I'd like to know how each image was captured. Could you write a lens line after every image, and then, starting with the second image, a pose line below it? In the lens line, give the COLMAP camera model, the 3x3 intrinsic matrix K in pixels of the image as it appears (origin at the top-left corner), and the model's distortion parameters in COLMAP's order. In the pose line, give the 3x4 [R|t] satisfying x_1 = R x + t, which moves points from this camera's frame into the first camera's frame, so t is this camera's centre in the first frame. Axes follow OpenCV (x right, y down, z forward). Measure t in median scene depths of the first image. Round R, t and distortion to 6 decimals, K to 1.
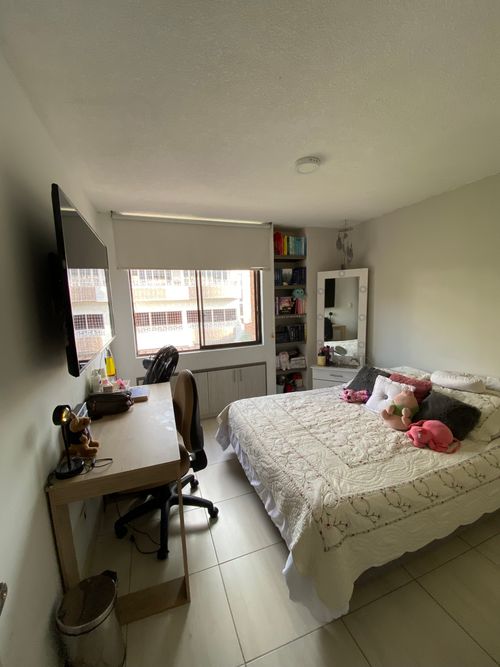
lens RADIAL K [[271.2, 0, 251.5], [0, 271.2, 333.8], [0, 0, 1]] dist [0.023688, -0.023110]
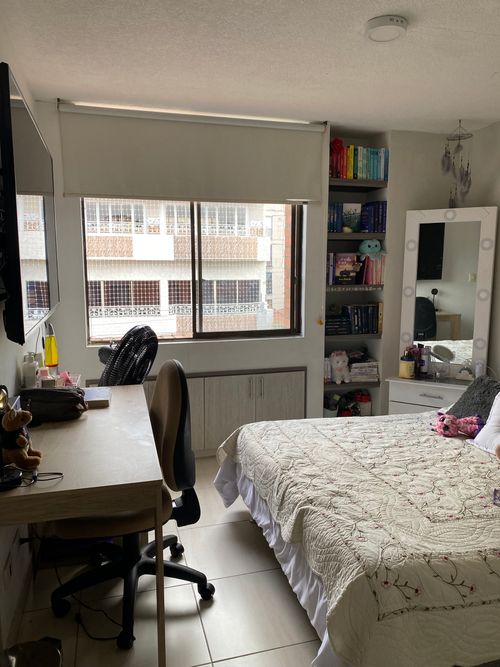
lens RADIAL K [[516.2, 0, 251.8], [0, 516.2, 332.3], [0, 0, 1]] dist [-0.000322, -0.005380]
pose [[0.996771, 0.043157, -0.067717, 0.009248], [-0.042988, 0.999068, 0.003947, 0.034590], [0.067824, -0.001023, 0.997697, -0.089900]]
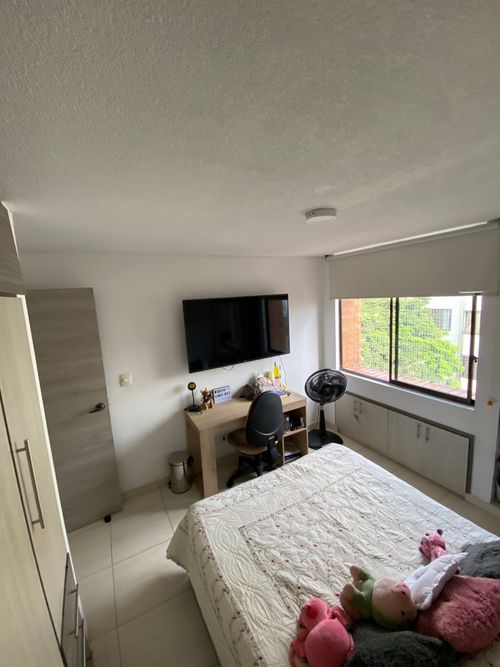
lens RADIAL K [[271.2, 0, 251.5], [0, 271.2, 333.8], [0, 0, 1]] dist [0.023688, -0.023110]
pose [[0.157084, 0.160843, -0.974399, 0.602080], [-0.078982, 0.985534, 0.149948, -0.205502], [0.984422, 0.053406, 0.167516, 0.379125]]
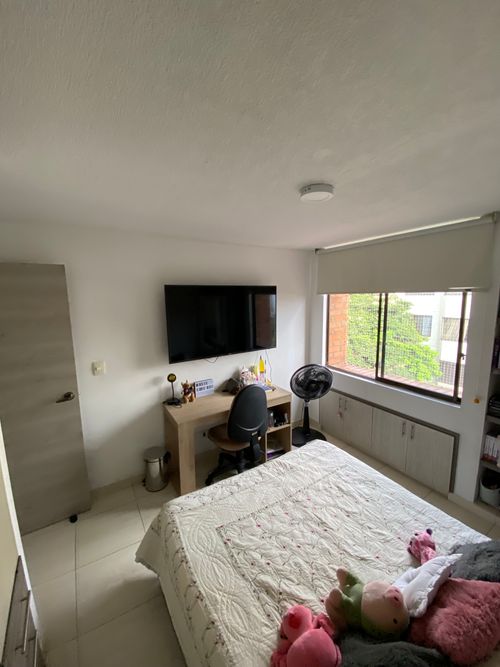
lens RADIAL K [[271.2, 0, 251.5], [0, 271.2, 333.8], [0, 0, 1]] dist [0.023688, -0.023110]
pose [[0.204837, 0.166065, -0.964606, 0.569193], [-0.121776, 0.982169, 0.143229, -0.172037], [0.971191, 0.088128, 0.221407, 0.385836]]
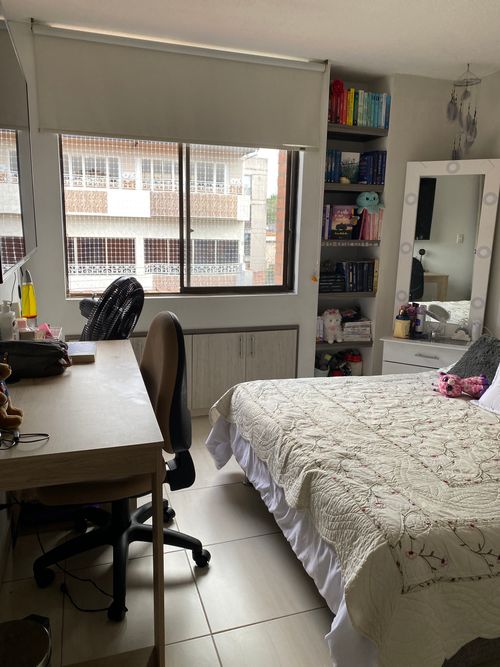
lens RADIAL K [[514.9, 0, 253.2], [0, 514.9, 330.0], [0, 0, 1]] dist [0.004651, -0.005984]
pose [[0.998114, 0.060151, -0.012295, -0.026587], [-0.059169, 0.995874, 0.068811, 0.051572], [0.016384, -0.067954, 0.997554, -0.033471]]
